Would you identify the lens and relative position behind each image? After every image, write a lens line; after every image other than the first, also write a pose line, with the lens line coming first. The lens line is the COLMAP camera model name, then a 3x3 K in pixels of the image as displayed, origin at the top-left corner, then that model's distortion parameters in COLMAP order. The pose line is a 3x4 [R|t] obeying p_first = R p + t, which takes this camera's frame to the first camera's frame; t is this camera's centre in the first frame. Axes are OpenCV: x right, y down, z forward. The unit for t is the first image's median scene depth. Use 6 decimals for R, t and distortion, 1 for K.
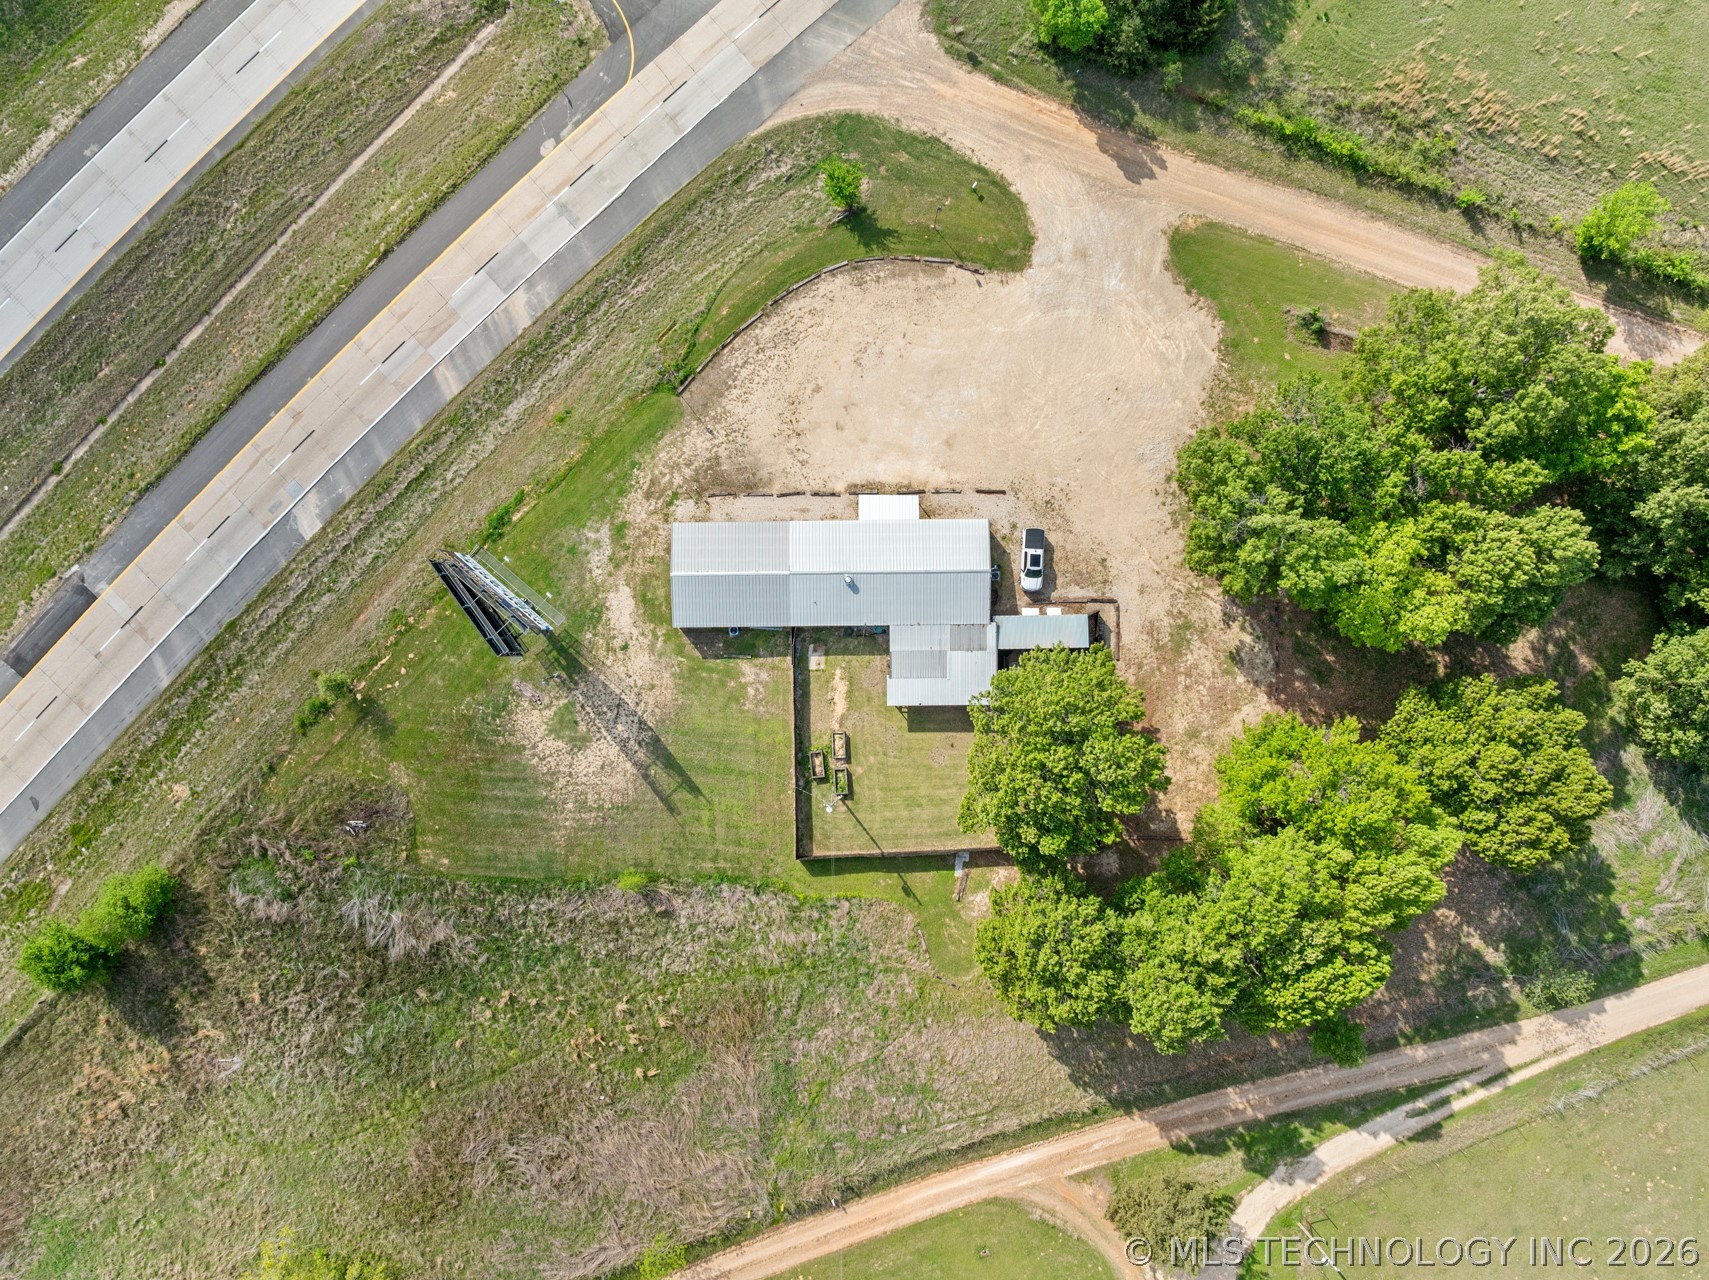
lens RADIAL K [[1207.9, 0, 857.4], [0, 1207.9, 630.4], [0, 0, 1]] dist [-0.053344, 0.022071]
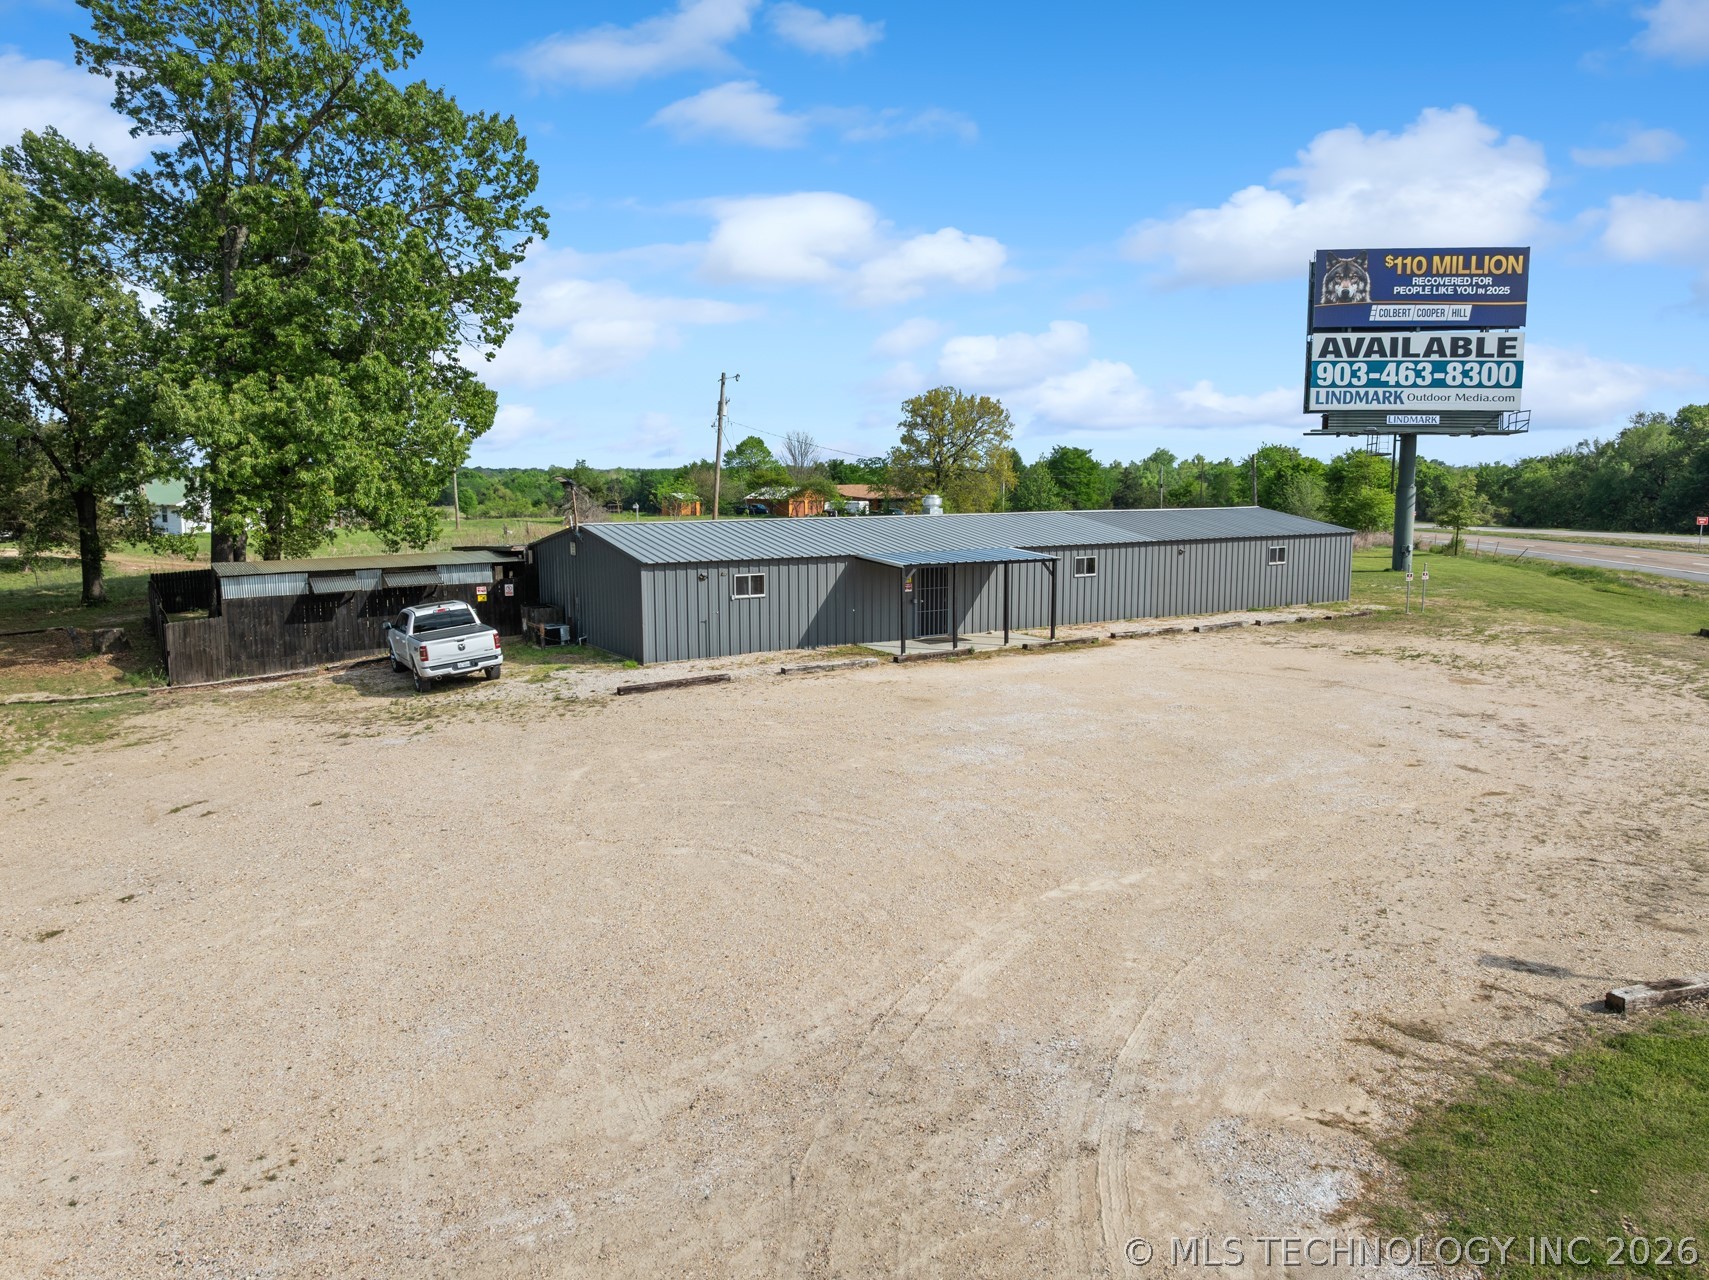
lens RADIAL K [[1207.9, 0, 853.1], [0, 1207.9, 642.2], [0, 0, 1]] dist [-0.053344, 0.022071]
pose [[-0.852660, 0.064198, -0.518507, 0.206824], [-0.522466, -0.104096, 0.846282, -0.343883], [0.000355, 0.992493, 0.122300, 0.957152]]
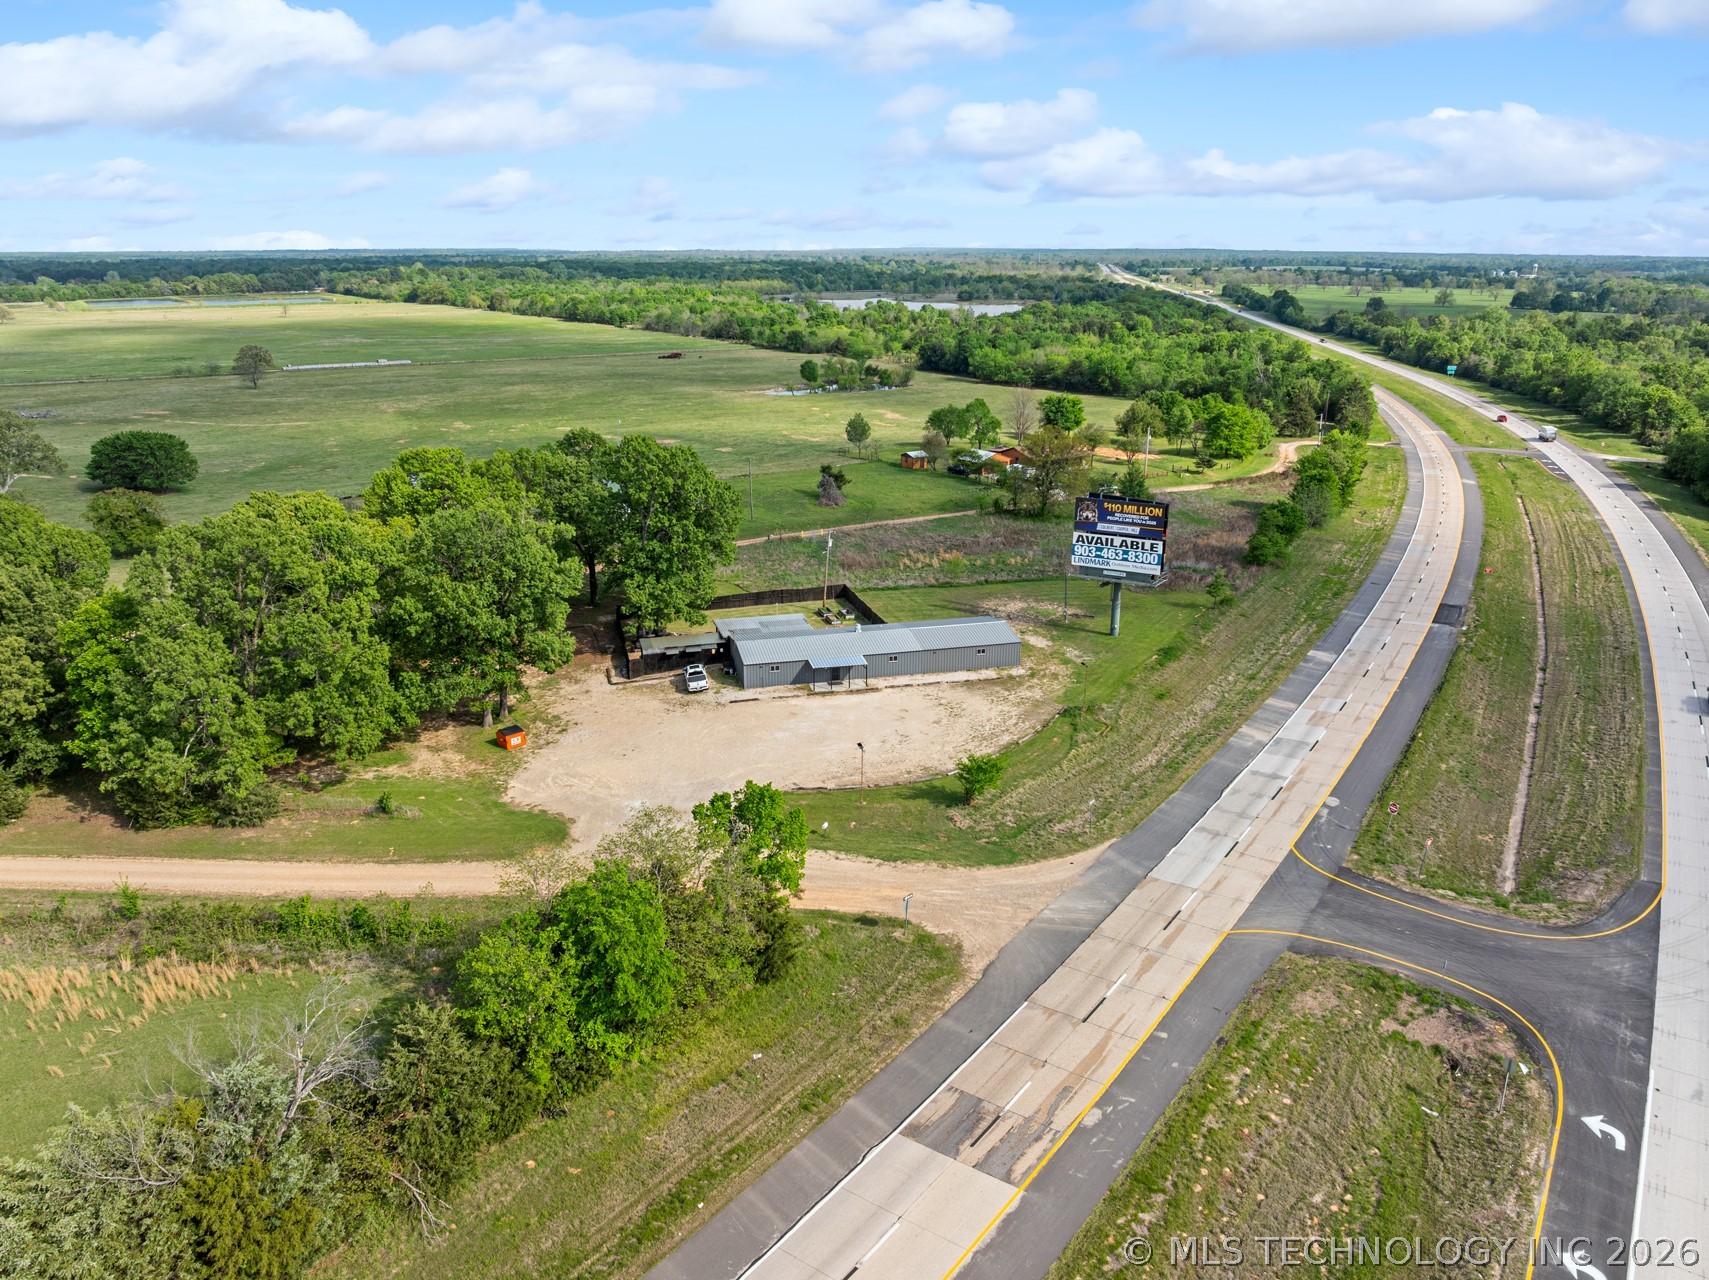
lens RADIAL K [[1207.9, 0, 850.8], [0, 1207.9, 659.4], [0, 0, 1]] dist [-0.053344, 0.022071]
pose [[-0.971108, 0.065381, -0.229511, 0.254743], [-0.238477, -0.301642, 0.923115, -1.068224], [-0.008876, 0.951177, 0.308518, 0.647462]]
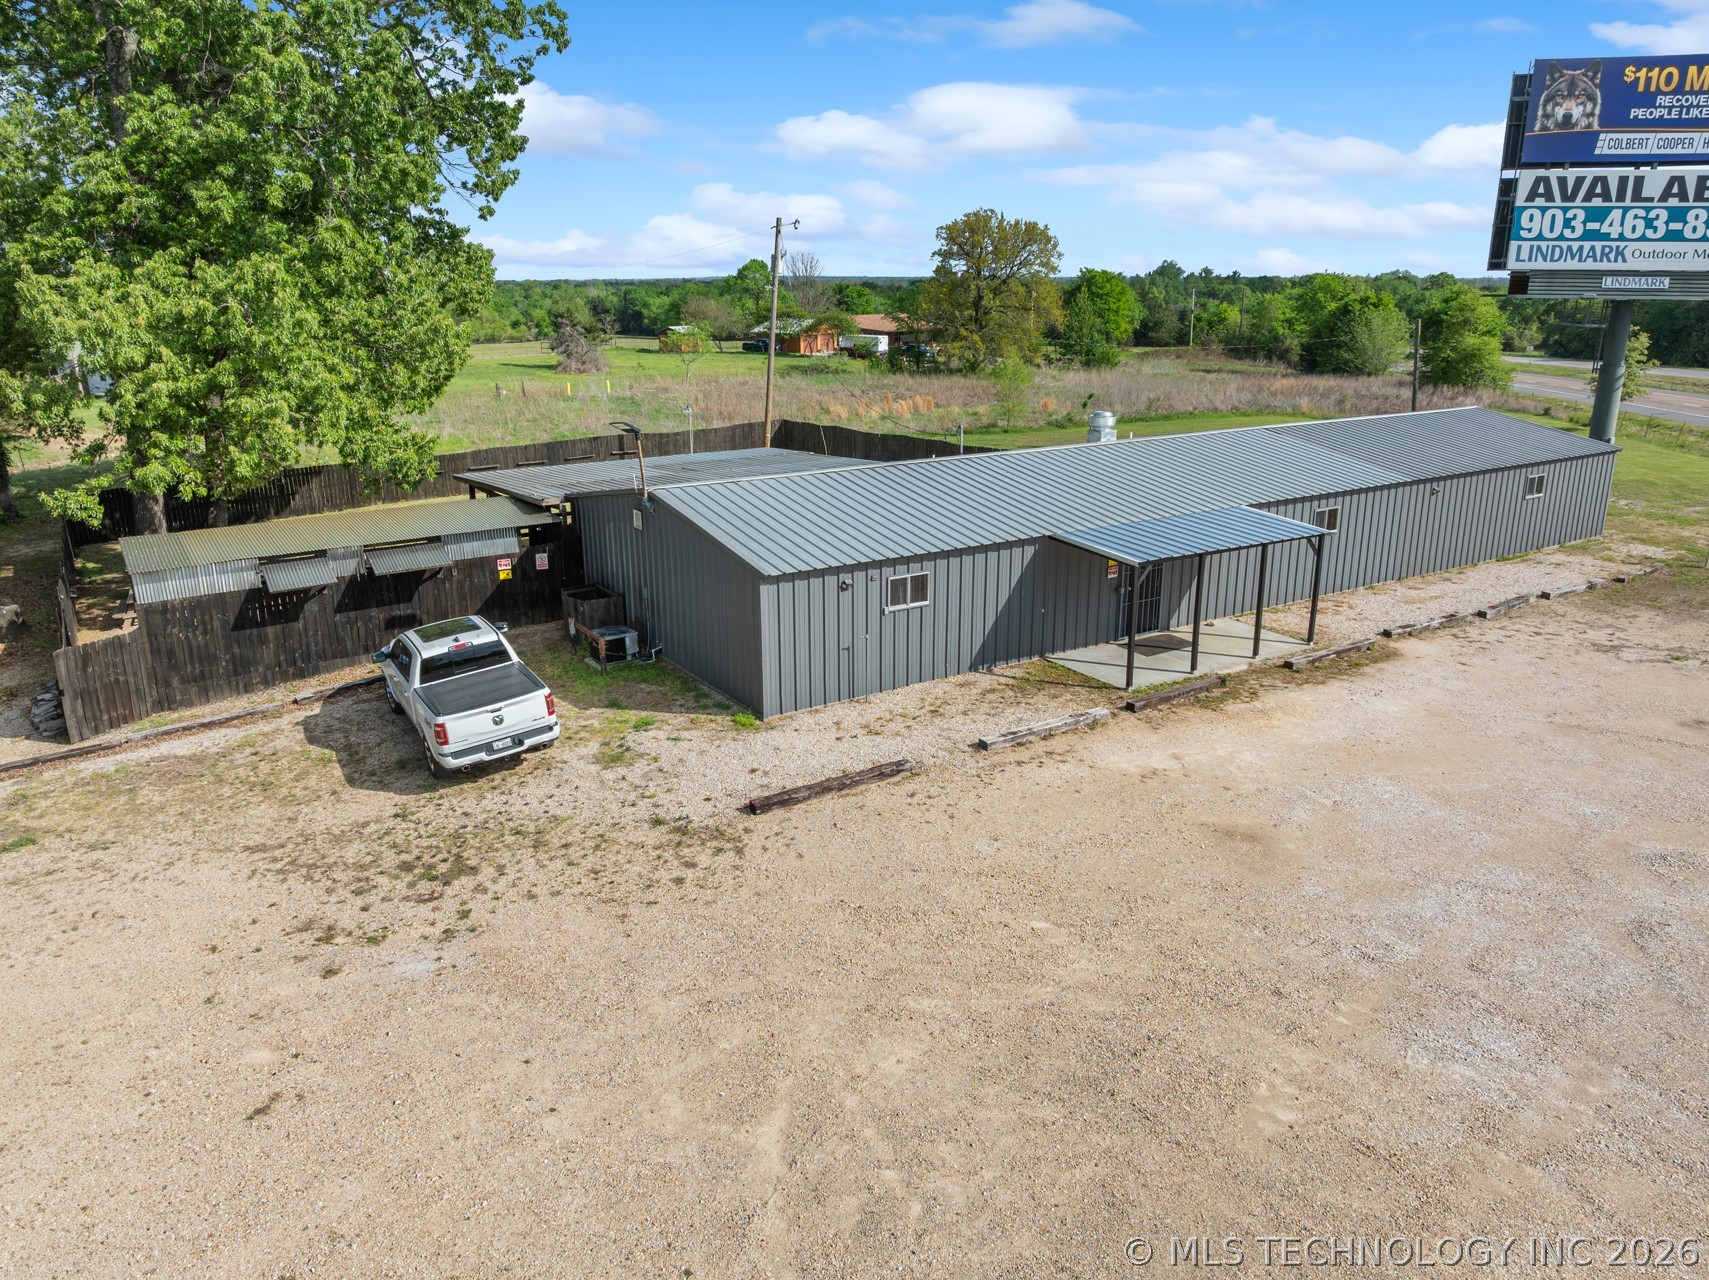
lens RADIAL K [[1207.9, 0, 851.2], [0, 1207.9, 643.3], [0, 0, 1]] dist [-0.053344, 0.022071]
pose [[-0.846449, 0.146481, -0.511925, 0.187835], [-0.532465, -0.228560, 0.815010, -0.244097], [0.002378, 0.962447, 0.271460, 0.933980]]
